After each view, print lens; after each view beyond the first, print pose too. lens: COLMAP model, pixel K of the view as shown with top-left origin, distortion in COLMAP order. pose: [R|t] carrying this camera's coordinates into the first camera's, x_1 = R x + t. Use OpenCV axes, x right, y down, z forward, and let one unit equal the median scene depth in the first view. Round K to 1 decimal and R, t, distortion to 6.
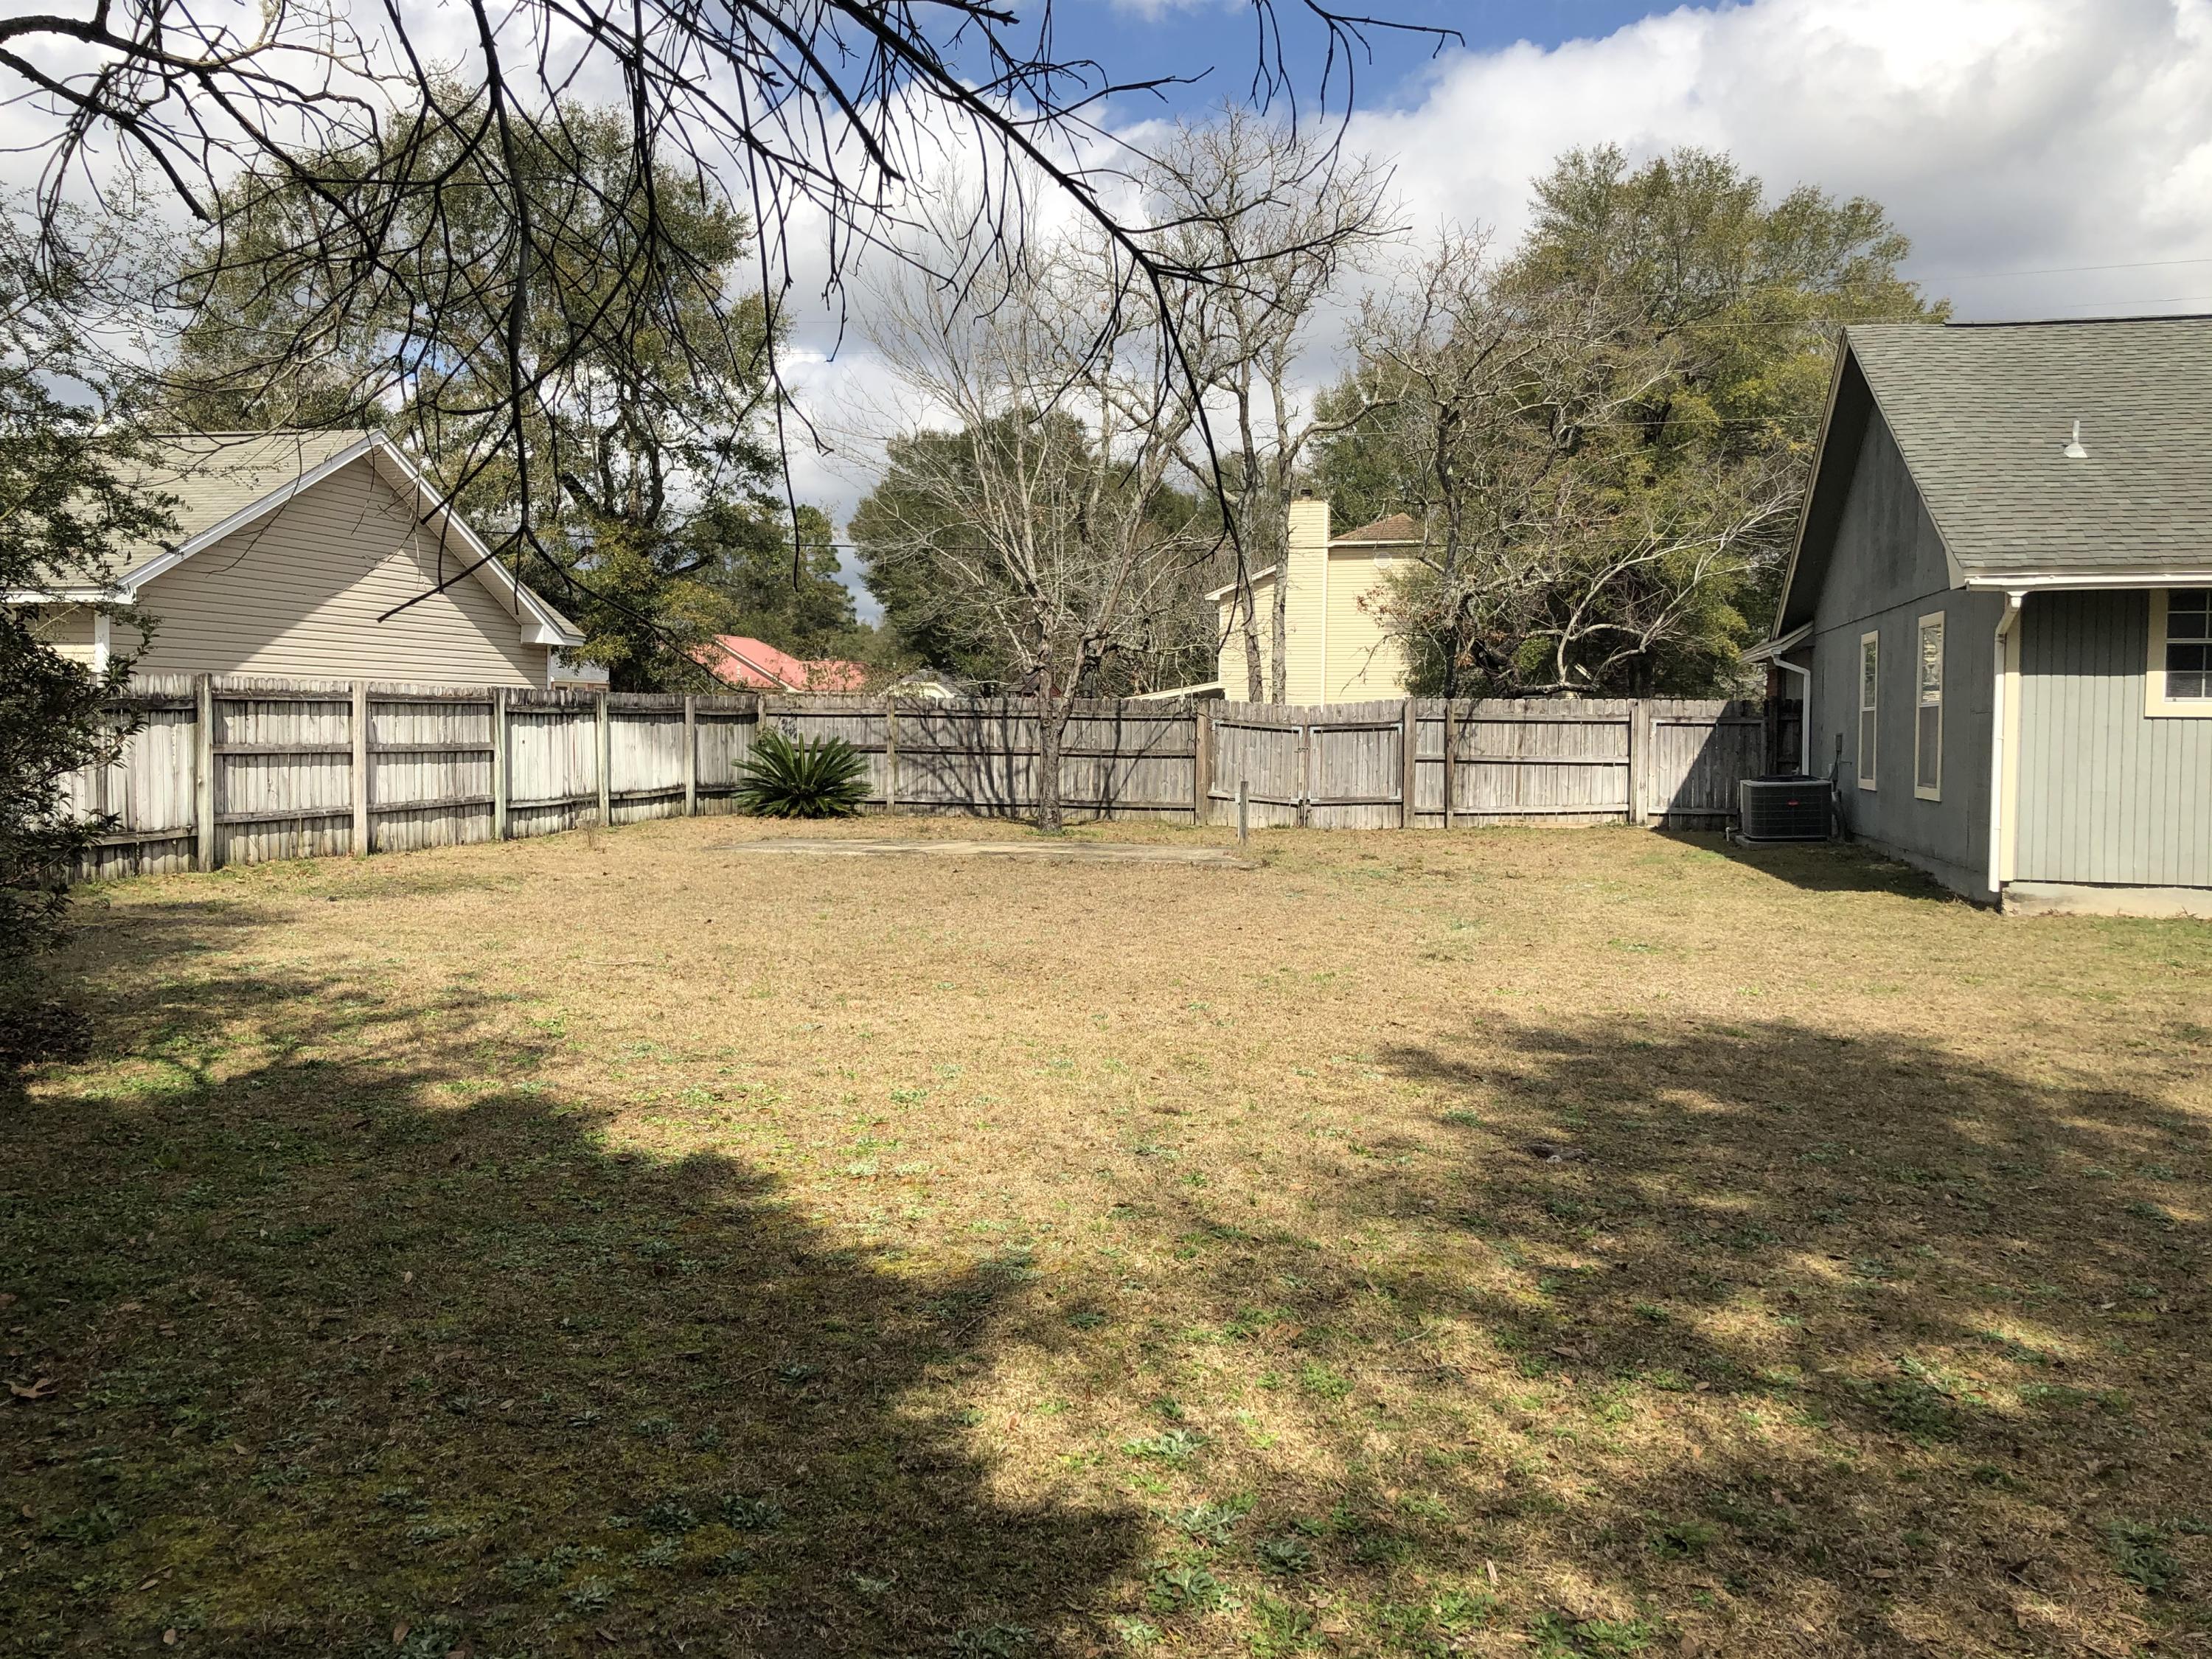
lens RADIAL K [[1875.6, 0, 1121.9], [0, 1875.6, 815.7], [0, 0, 1]] dist [0.062547, -0.069234]
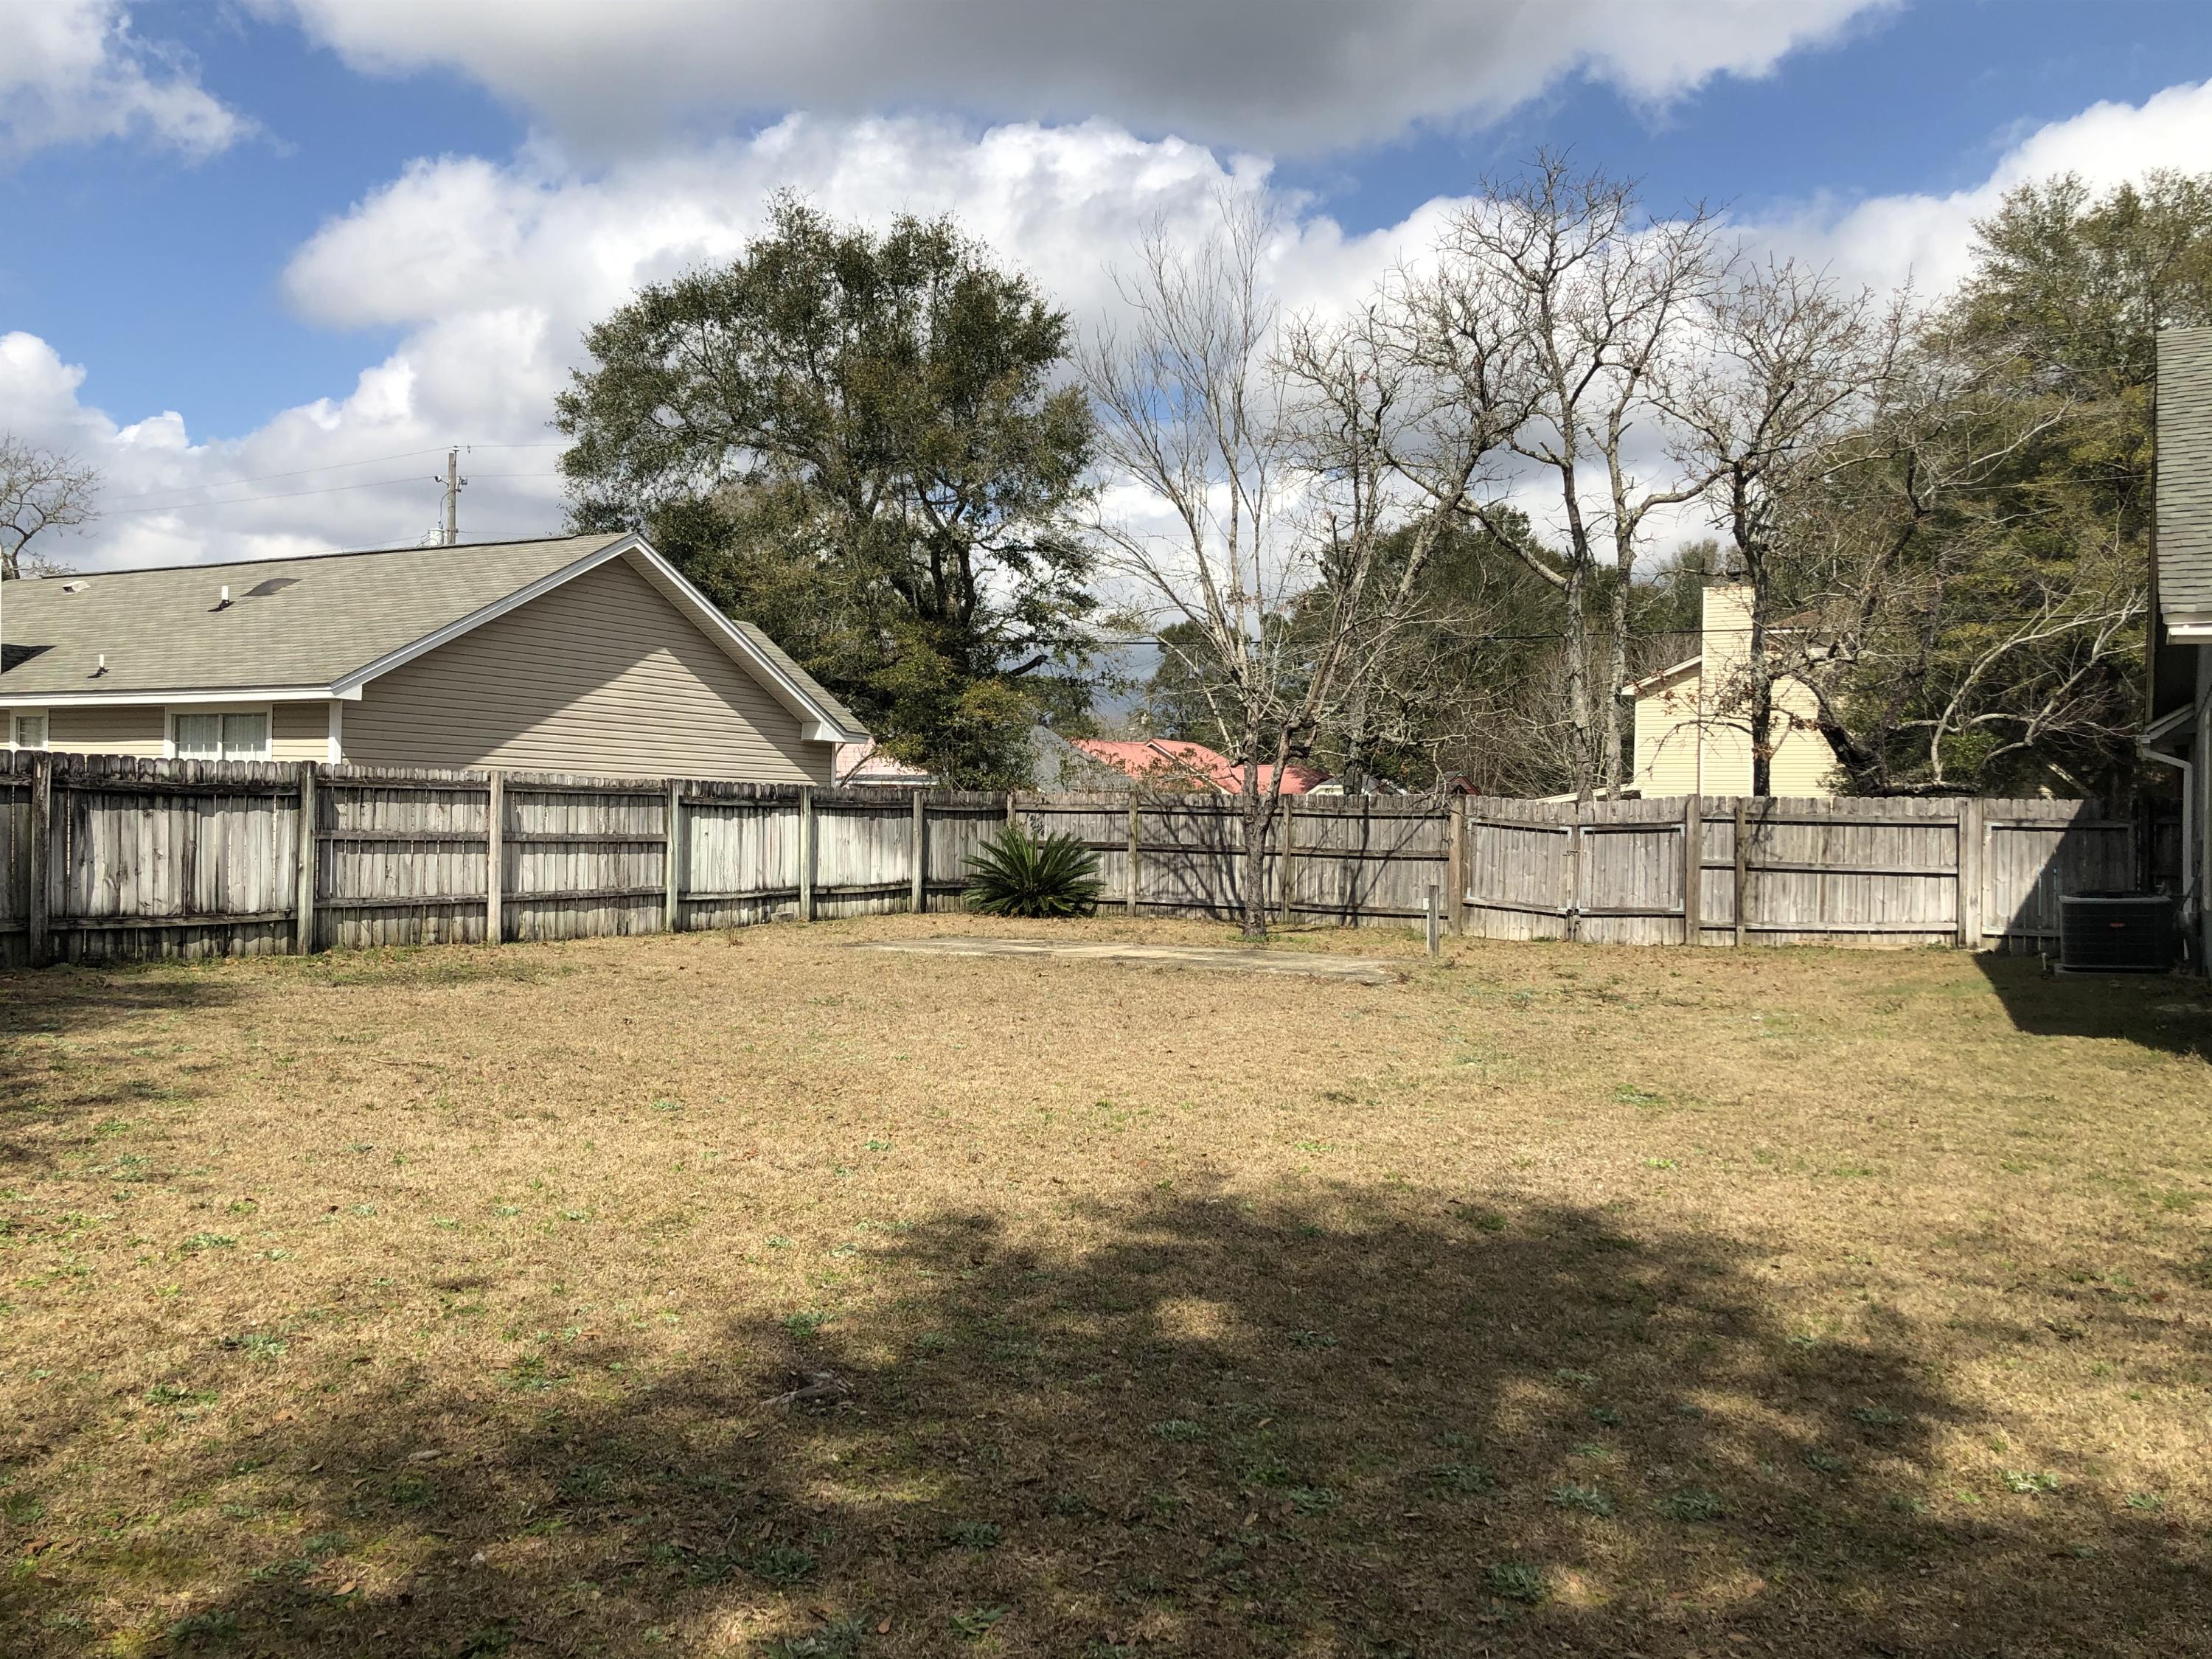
lens RADIAL K [[1875.6, 0, 1107.2], [0, 1875.6, 825.4], [0, 0, 1]] dist [0.062547, -0.069234]
pose [[0.961451, 0.008128, -0.274855, 0.124374], [-0.022276, 0.998580, -0.048390, -0.000126], [0.274072, 0.052648, 0.960267, 0.078022]]
